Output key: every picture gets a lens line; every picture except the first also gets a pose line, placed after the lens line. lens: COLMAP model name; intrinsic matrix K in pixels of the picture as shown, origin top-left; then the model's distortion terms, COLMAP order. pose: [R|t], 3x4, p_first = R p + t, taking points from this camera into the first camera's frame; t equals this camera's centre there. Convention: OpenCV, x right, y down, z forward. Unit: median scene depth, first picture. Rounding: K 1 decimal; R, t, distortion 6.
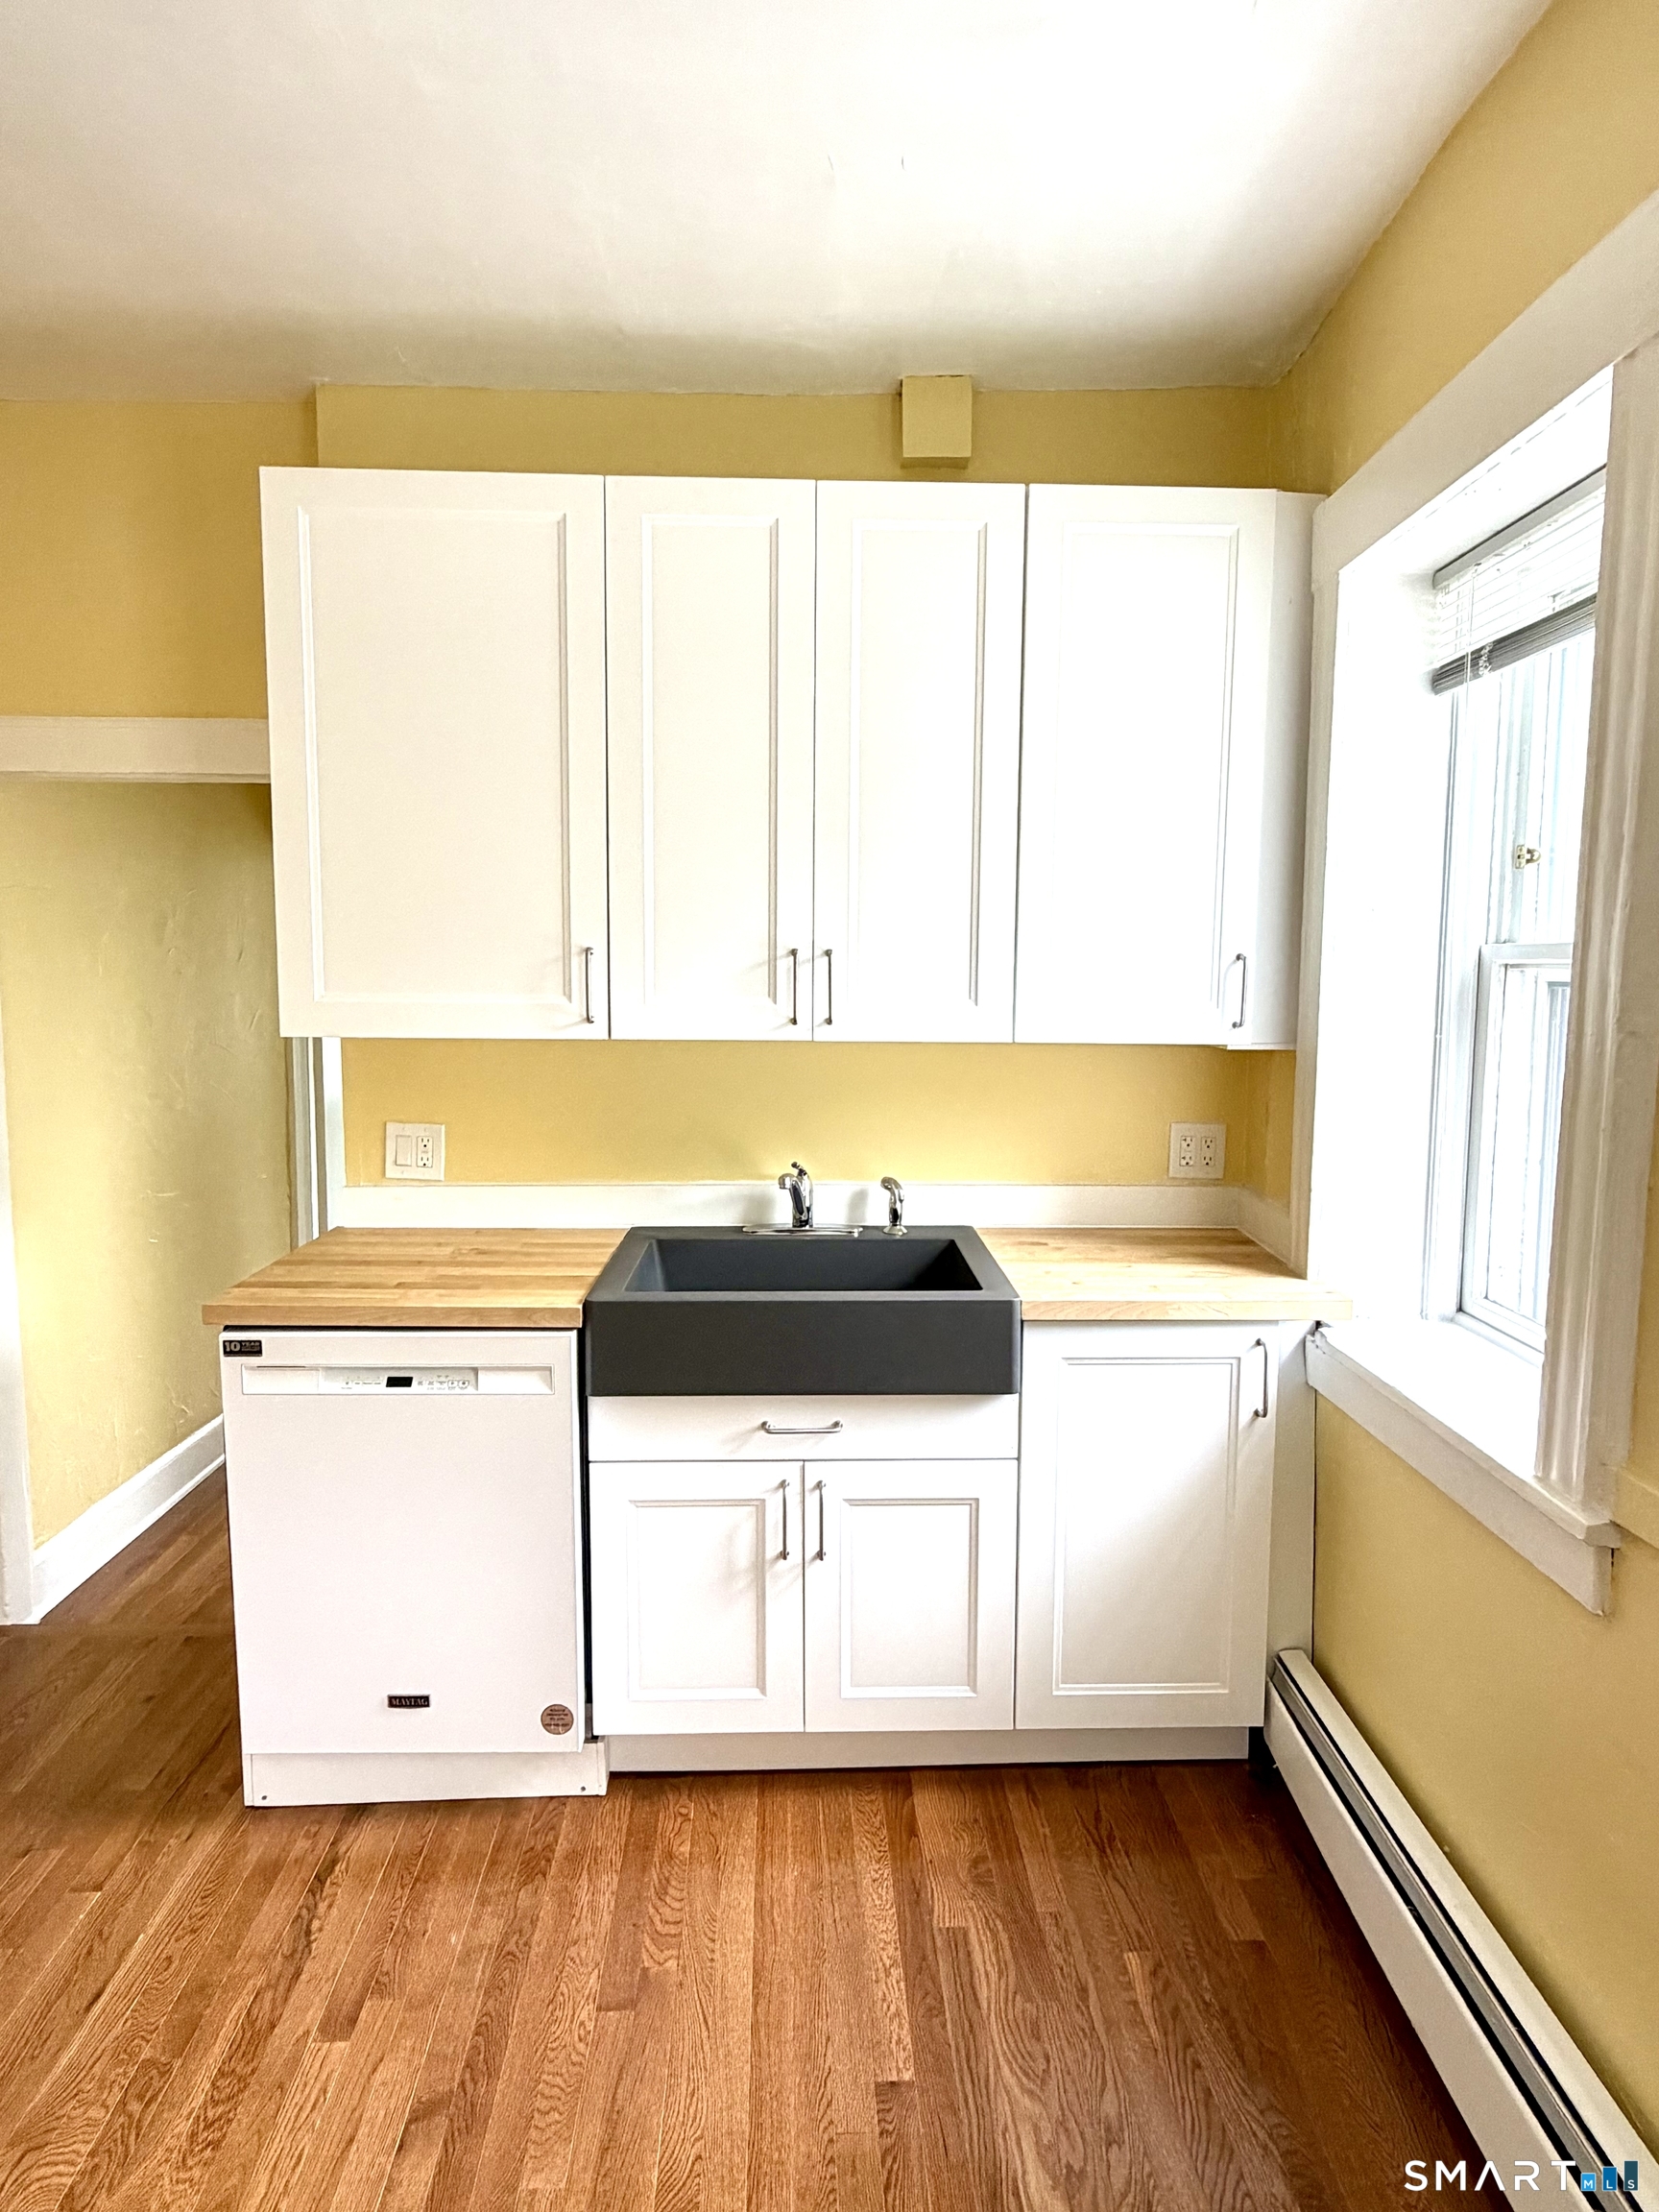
lens RADIAL K [[1298.0, 0, 835.2], [0, 1298.0, 1106.9], [0, 0, 1]] dist [-0.005451, 0.002093]
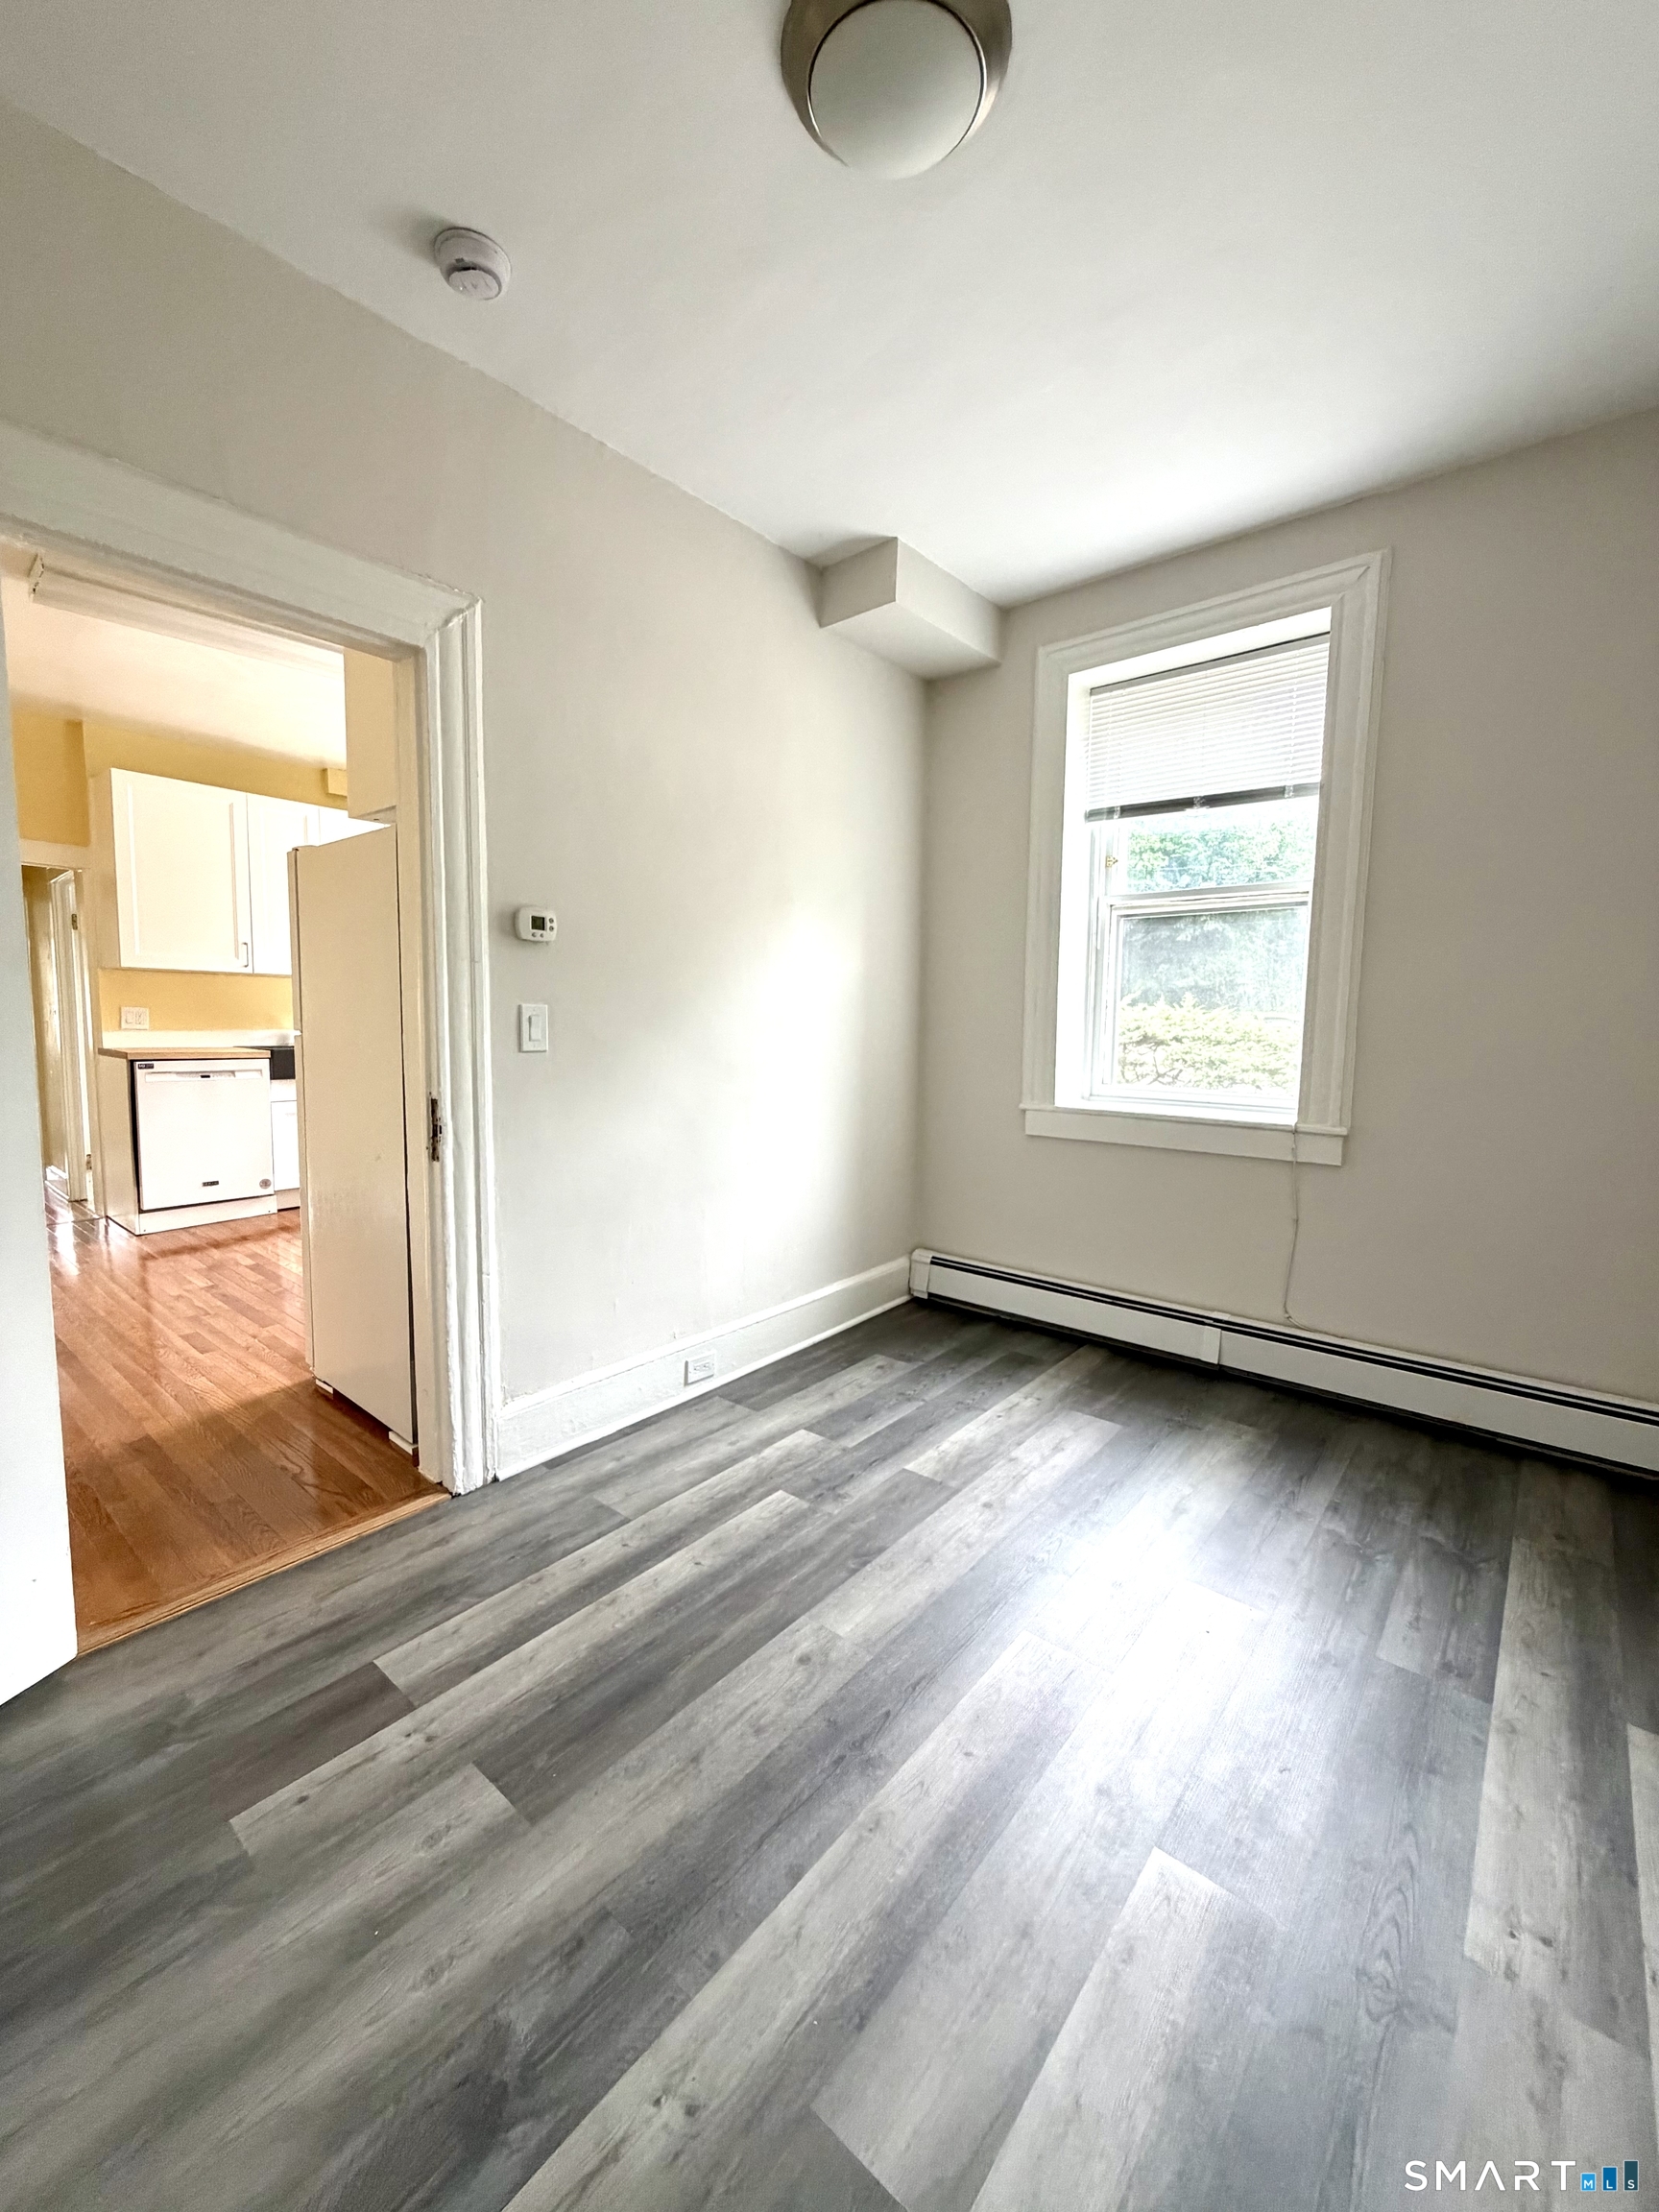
lens RADIAL K [[890.2, 0, 821.5], [0, 890.2, 1102.9], [0, 0, 1]] dist [0.004088, -0.000208]
pose [[0.675502, -0.066266, 0.734375, -0.883318], [0.069889, 0.997224, 0.025699, 0.311569], [-0.734039, 0.033965, 0.678257, -1.493493]]
